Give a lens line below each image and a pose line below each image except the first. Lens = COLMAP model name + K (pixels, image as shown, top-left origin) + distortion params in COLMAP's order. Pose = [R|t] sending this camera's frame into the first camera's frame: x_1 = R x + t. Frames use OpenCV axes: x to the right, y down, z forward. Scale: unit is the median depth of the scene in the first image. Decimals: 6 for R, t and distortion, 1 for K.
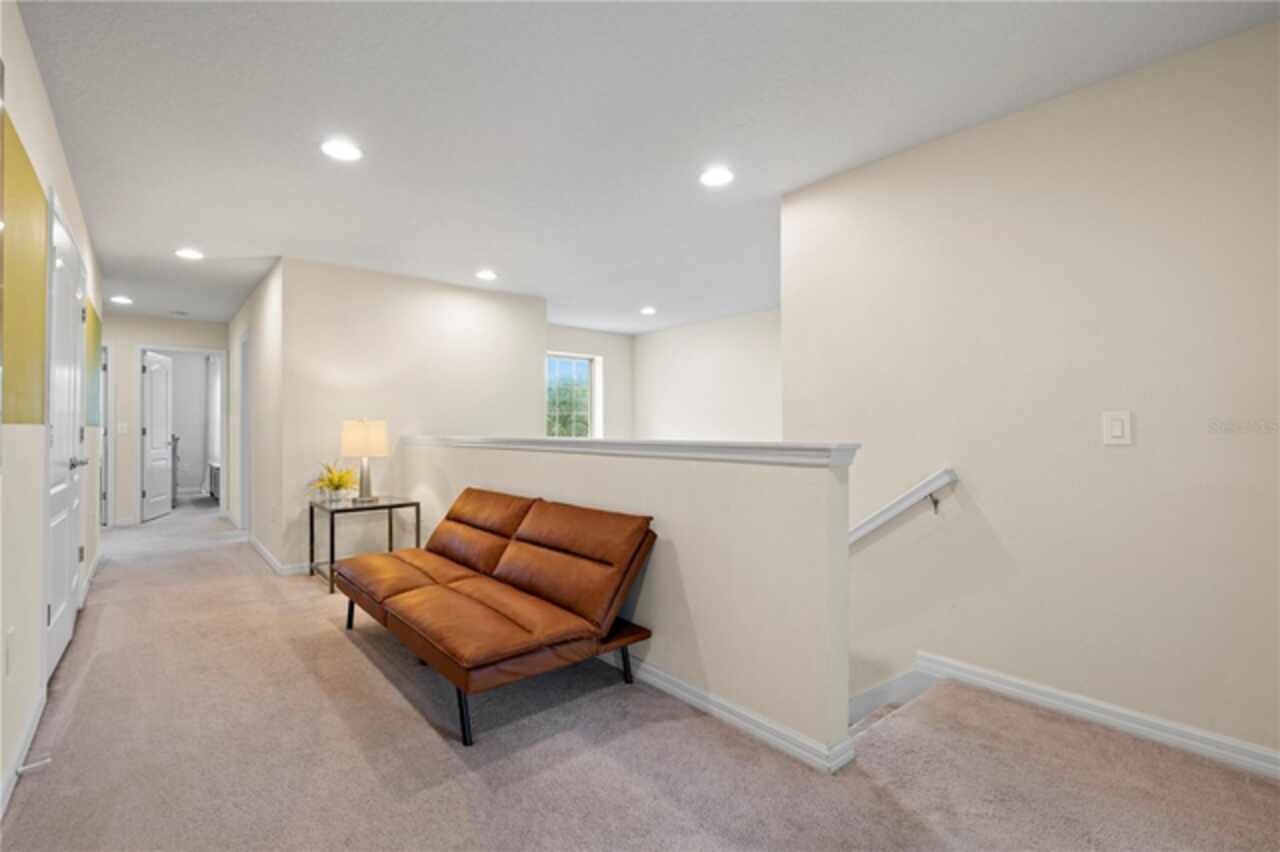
lens RADIAL K [[590.0, 0, 634.3], [0, 590.0, 423.0], [0, 0, 1]] dist [-0.004354, 0.002681]
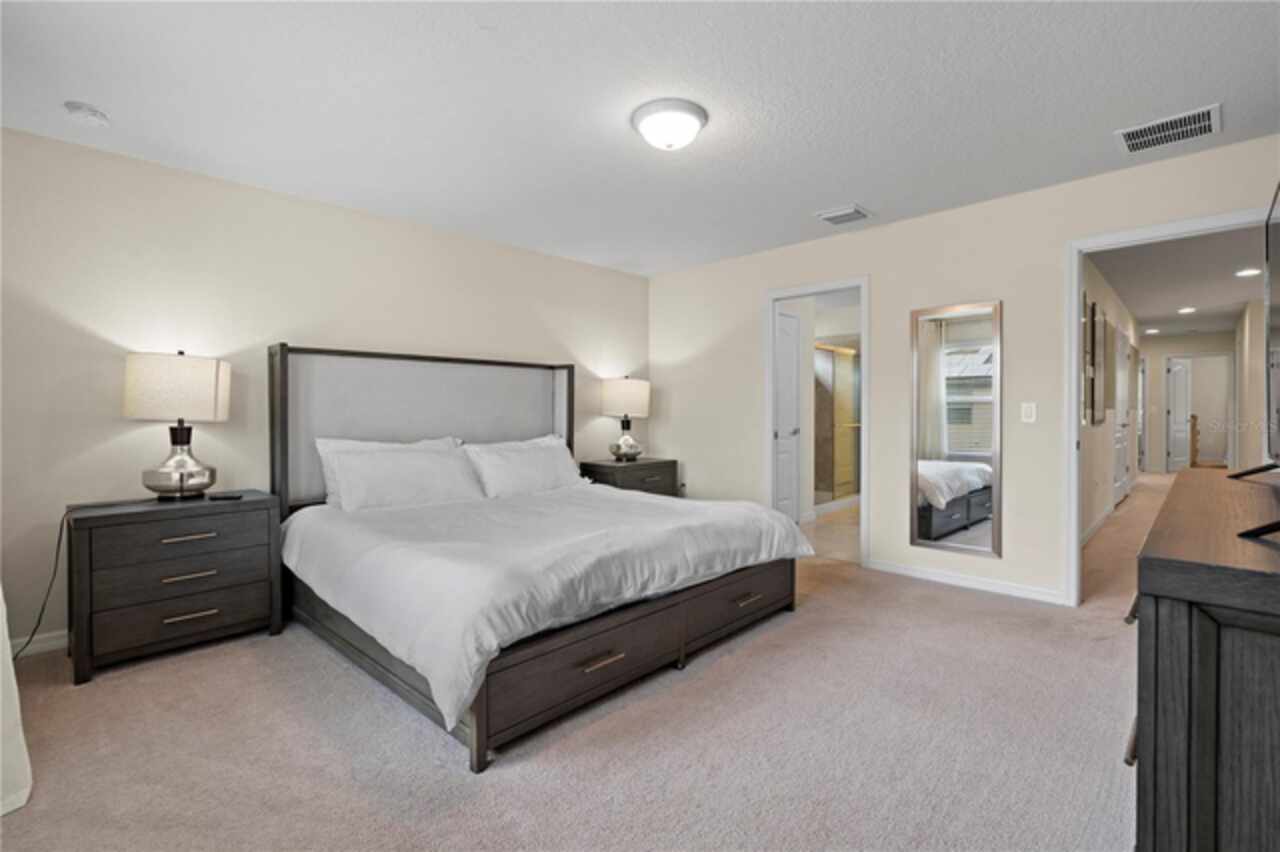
lens RADIAL K [[590.0, 0, 628.1], [0, 590.0, 421.9], [0, 0, 1]] dist [-0.004354, 0.002681]
pose [[0.108765, 0.013528, -0.993975, 0.492606], [0.014212, 0.999784, 0.015162, -0.003522], [0.993966, -0.015775, 0.108549, -0.515502]]
